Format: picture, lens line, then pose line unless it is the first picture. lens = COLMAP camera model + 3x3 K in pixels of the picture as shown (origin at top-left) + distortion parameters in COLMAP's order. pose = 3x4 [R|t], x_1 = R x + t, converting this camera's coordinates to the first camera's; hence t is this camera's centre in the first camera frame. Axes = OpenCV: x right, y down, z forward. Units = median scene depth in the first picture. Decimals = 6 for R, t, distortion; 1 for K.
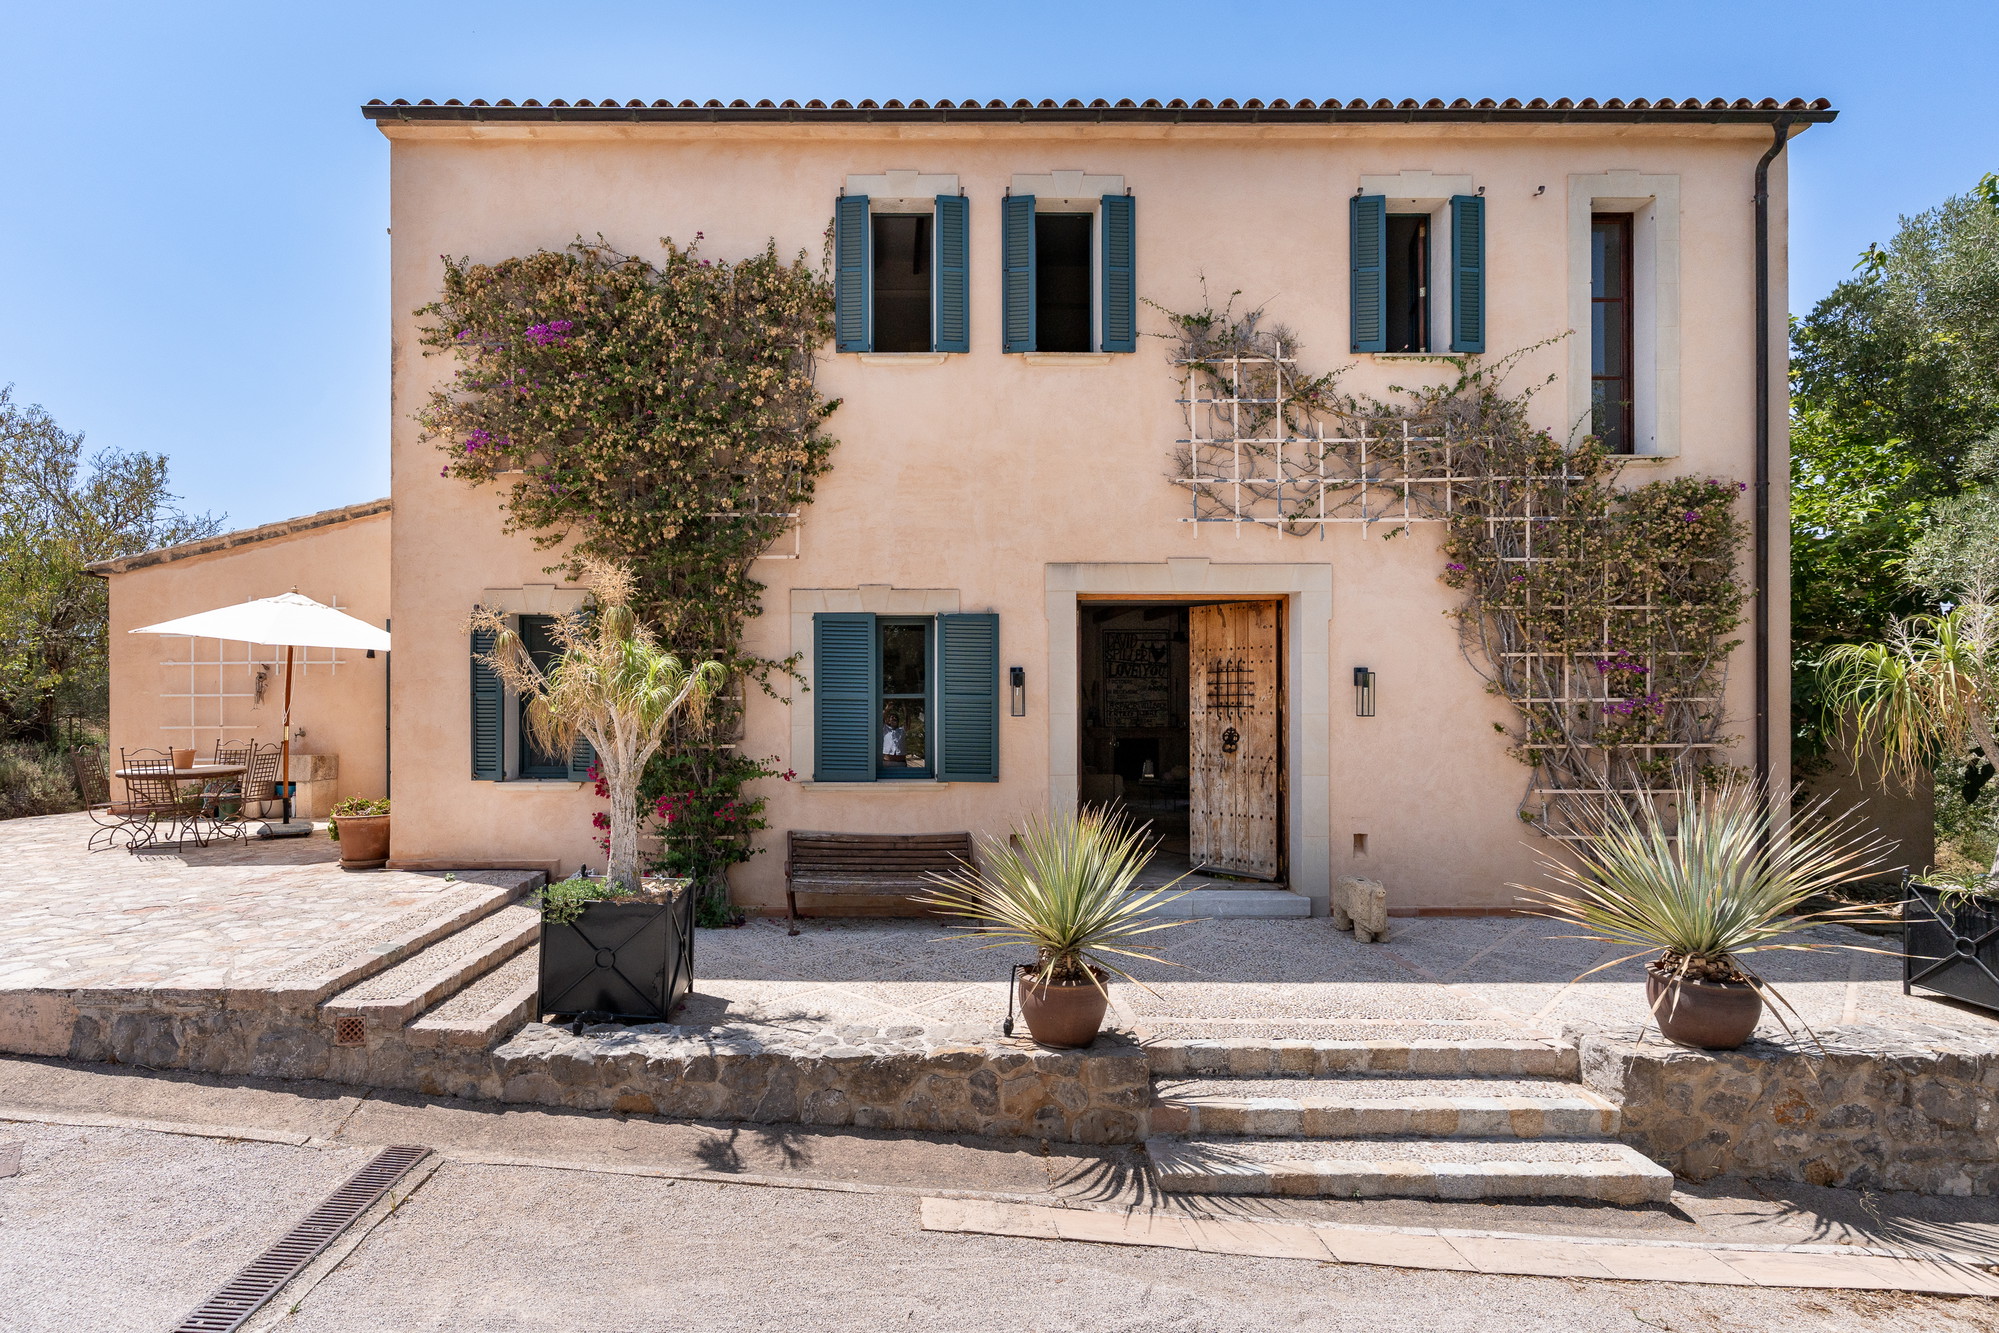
lens RADIAL K [[986.4, 0, 947.6], [0, 986.4, 705.3], [0, 0, 1]] dist [0.003544, -0.000681]
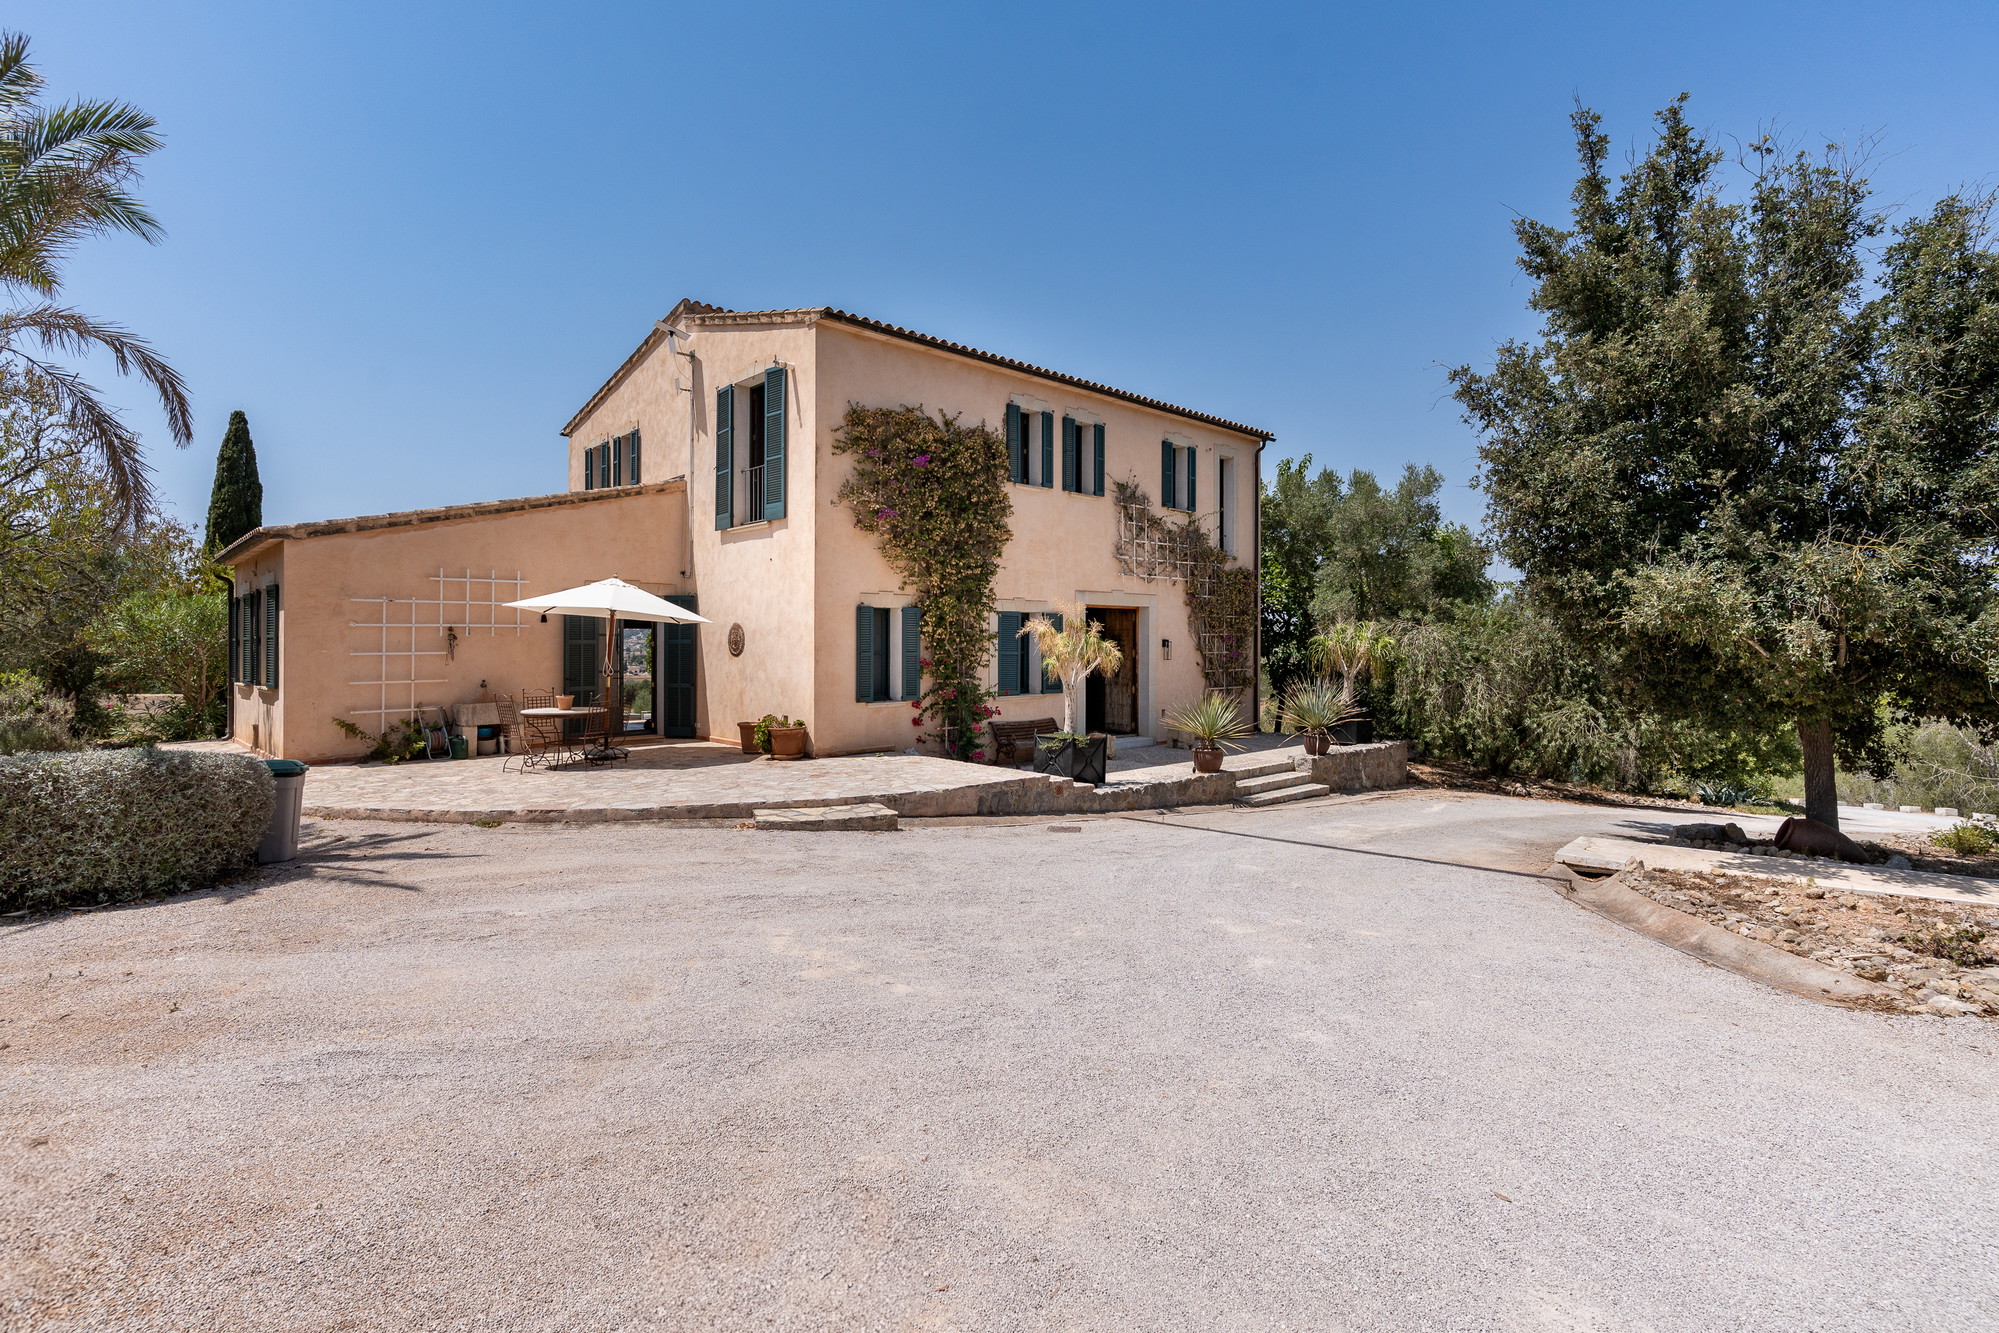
lens RADIAL K [[986.4, 0, 1008.3], [0, 986.4, 654.2], [0, 0, 1]] dist [0.003544, -0.000681]
pose [[0.711281, -0.008162, 0.702860, -1.524782], [0.003863, 0.999963, 0.007702, -0.021962], [-0.702897, -0.002763, 0.711286, -0.427947]]
